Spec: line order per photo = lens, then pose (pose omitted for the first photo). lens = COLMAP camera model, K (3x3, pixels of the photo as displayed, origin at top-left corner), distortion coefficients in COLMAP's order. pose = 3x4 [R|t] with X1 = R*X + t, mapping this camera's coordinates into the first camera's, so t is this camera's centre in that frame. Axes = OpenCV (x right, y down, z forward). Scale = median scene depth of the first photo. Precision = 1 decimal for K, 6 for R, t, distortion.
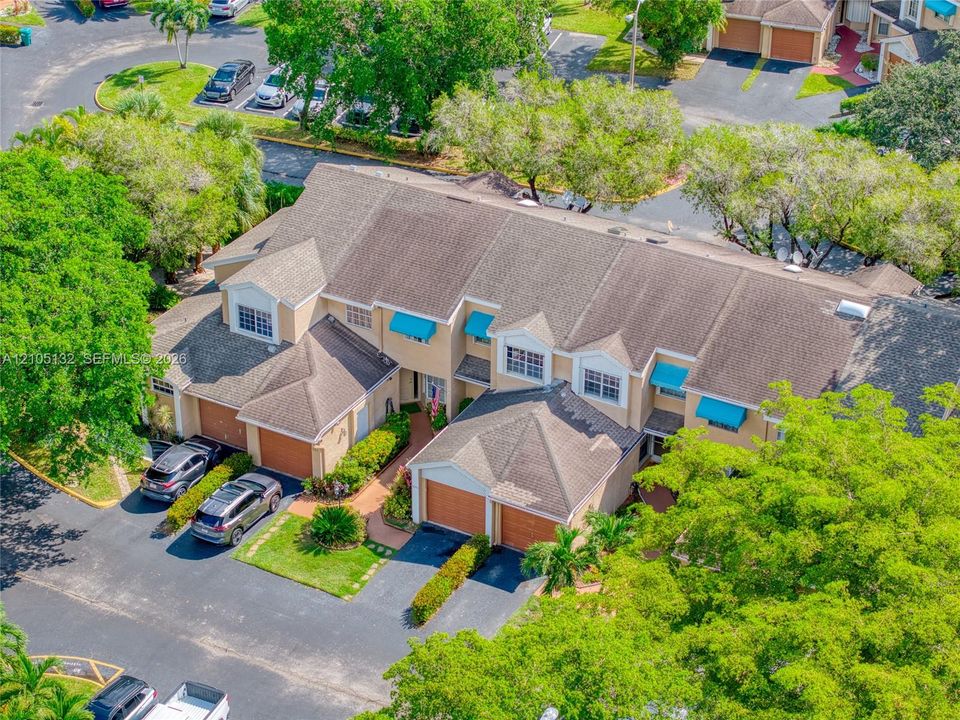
lens RADIAL K [[1890.0, 0, 480.0], [0, 1890.0, 360.0], [0, 0, 1]] dist [-0.301558, 2.475702]
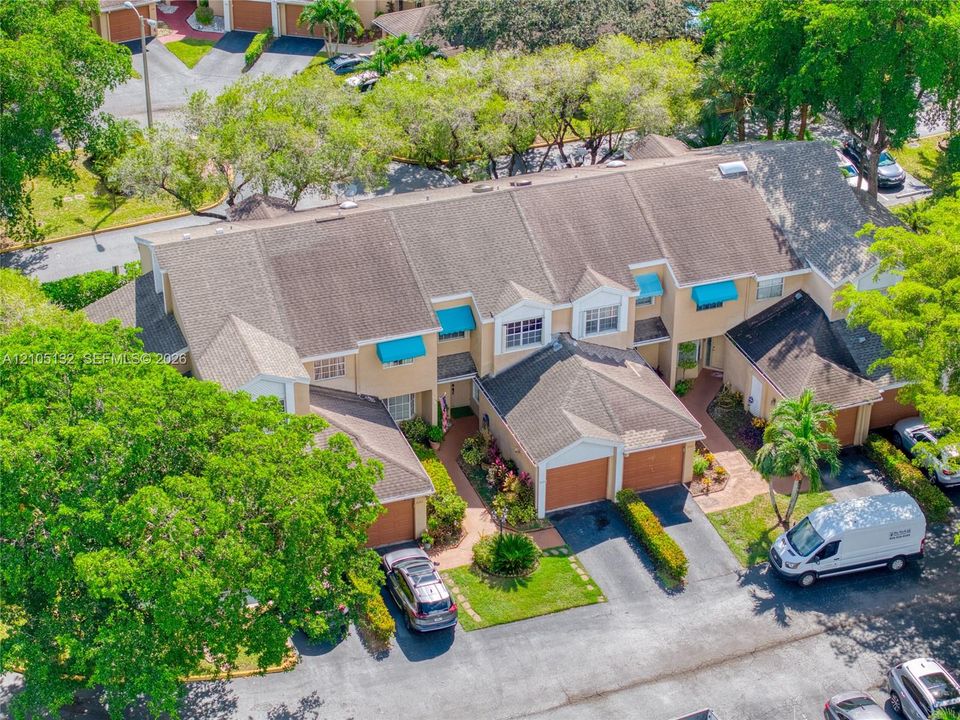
lens RADIAL K [[1890.0, 0, 480.0], [0, 1890.0, 360.0], [0, 0, 1]] dist [-0.301558, 2.475702]
pose [[0.671057, -0.395434, 0.627148, -0.634175], [0.380535, 0.909673, 0.166397, -0.163076], [-0.636299, 0.126990, 0.760919, 0.258592]]
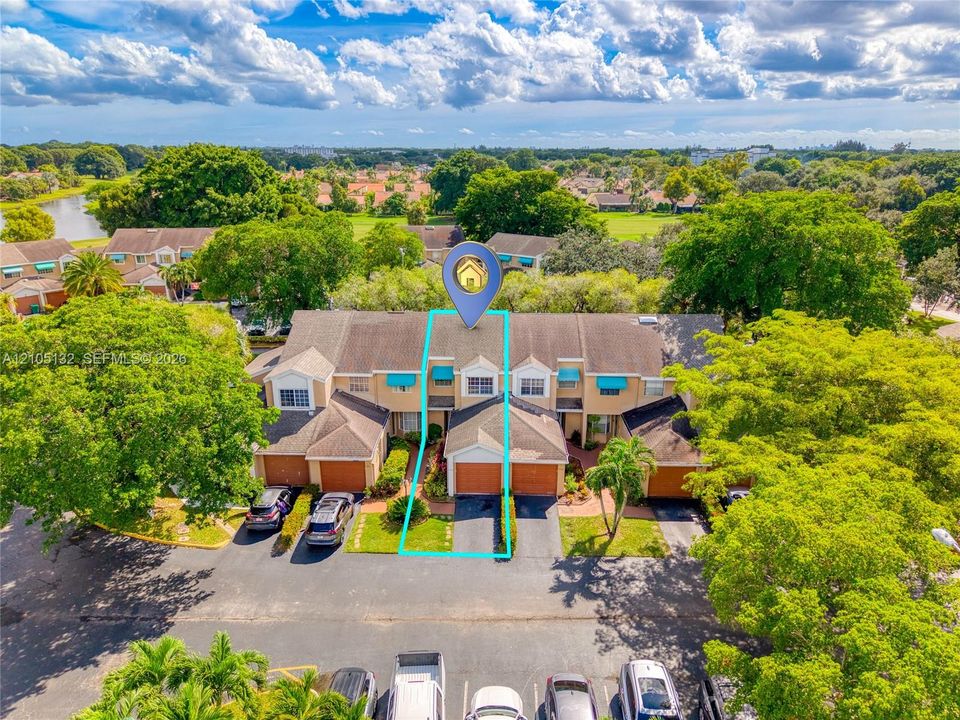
lens RADIAL K [[632.4, 0, 480.0], [0, 632.4, 360.0], [0, 0, 1]] dist [0.031883, 0.000293]
pose [[0.892567, -0.154157, 0.423746, -0.206570], [0.234751, 0.961212, -0.144788, 0.060139], [-0.384990, 0.228707, 0.894134, 0.515628]]
